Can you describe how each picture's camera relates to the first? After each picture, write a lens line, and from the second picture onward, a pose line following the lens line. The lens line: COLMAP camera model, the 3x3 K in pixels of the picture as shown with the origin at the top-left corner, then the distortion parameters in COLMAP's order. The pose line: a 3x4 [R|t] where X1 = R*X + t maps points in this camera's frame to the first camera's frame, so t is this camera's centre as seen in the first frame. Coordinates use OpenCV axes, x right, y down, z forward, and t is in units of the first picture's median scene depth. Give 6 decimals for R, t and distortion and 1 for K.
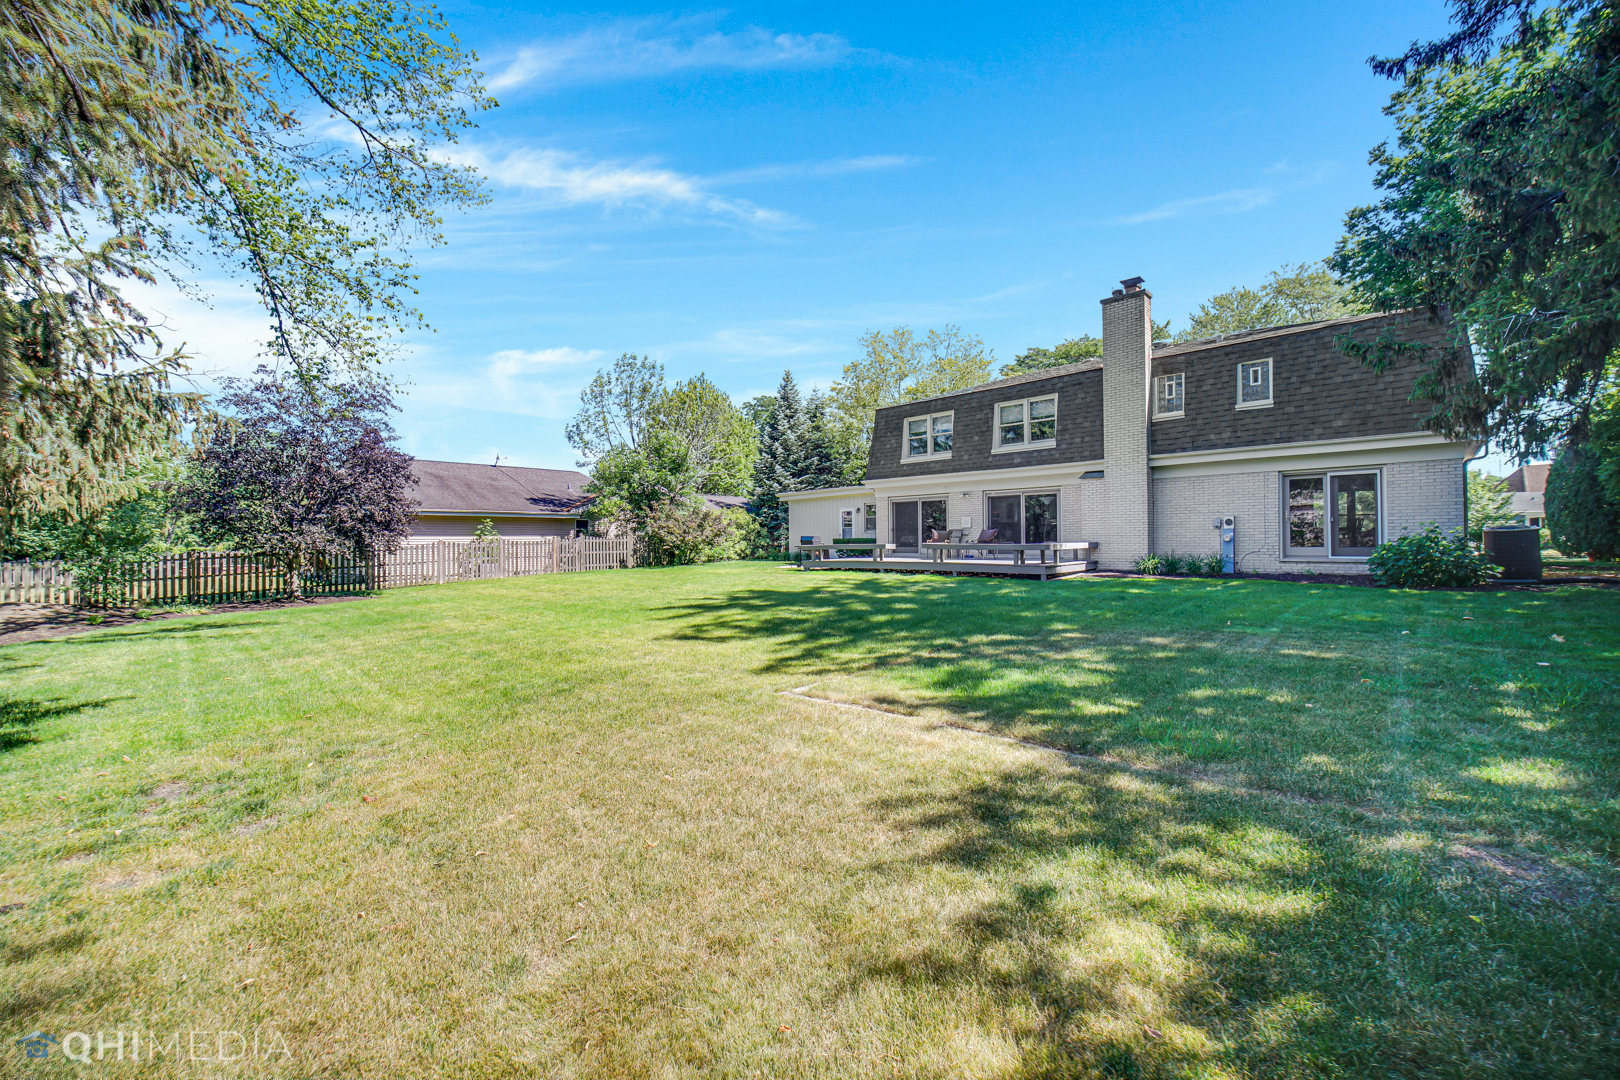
lens RADIAL K [[641.2, 0, 801.5], [0, 641.2, 539.9], [0, 0, 1]] dist [-0.011300, 0.004032]
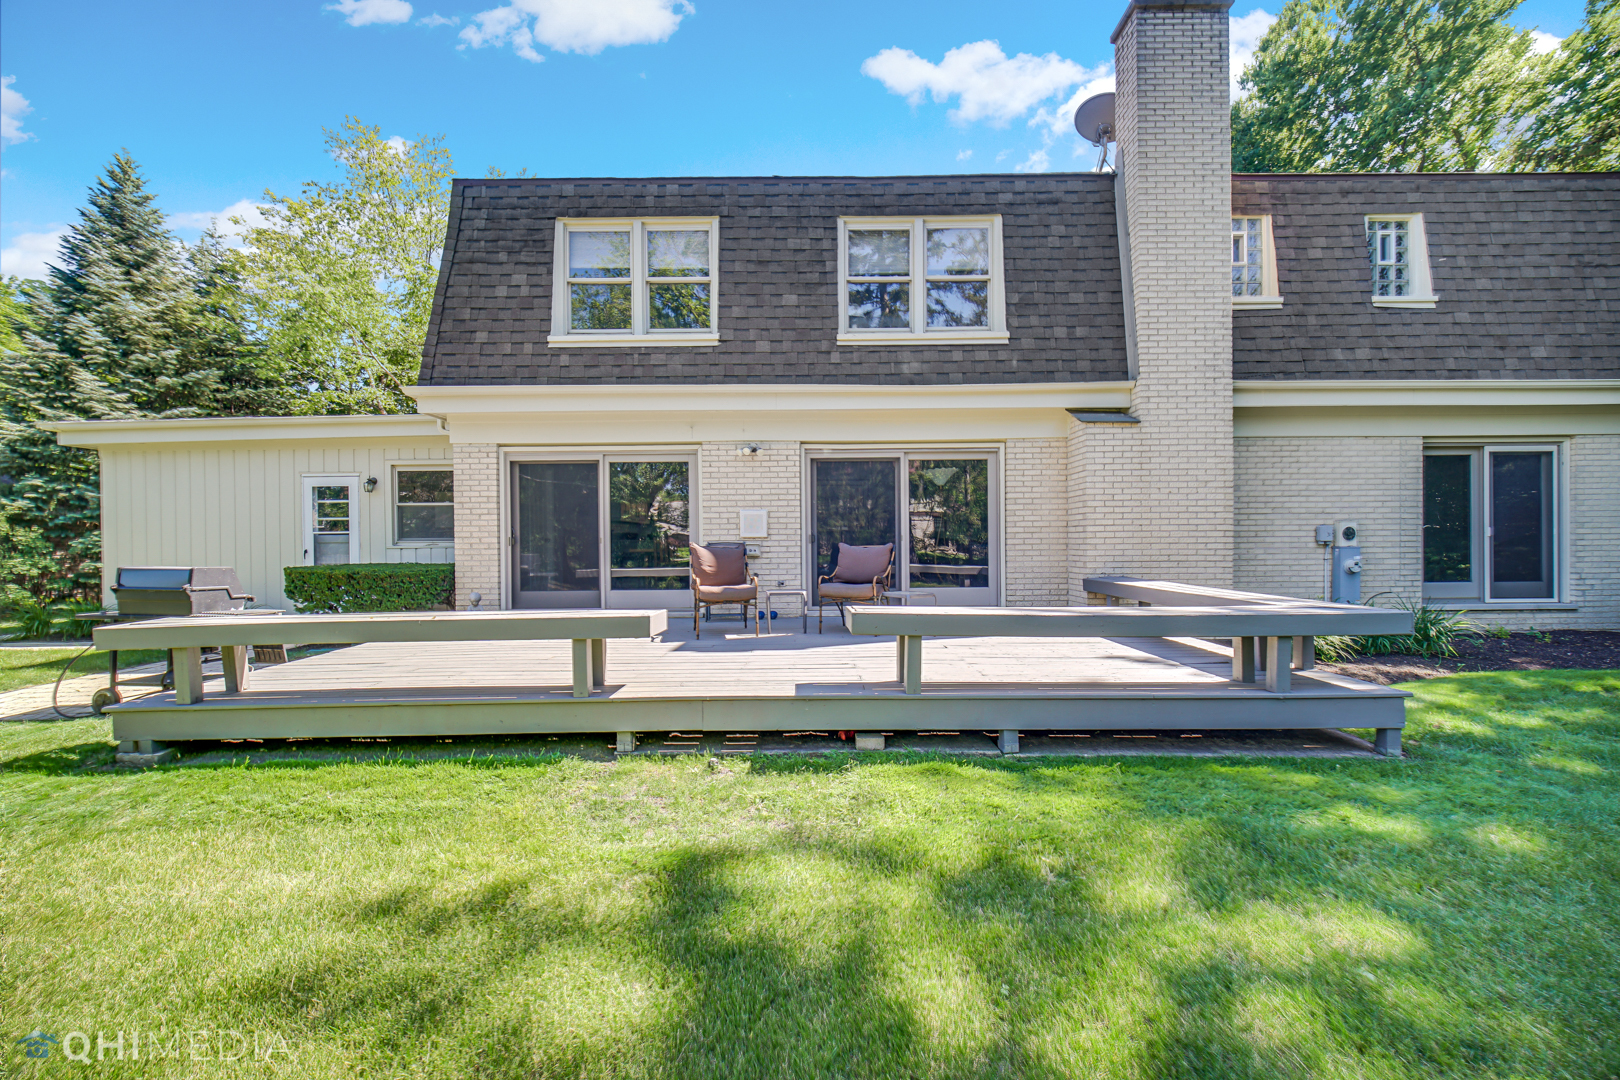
lens RADIAL K [[641.2, 0, 801.5], [0, 641.2, 539.9], [0, 0, 1]] dist [-0.011300, 0.004032]
pose [[0.721137, 0.002485, 0.692788, 0.019800], [0.001339, 0.999987, -0.004980, -0.016780], [-0.692791, 0.004519, 0.721124, 0.742625]]
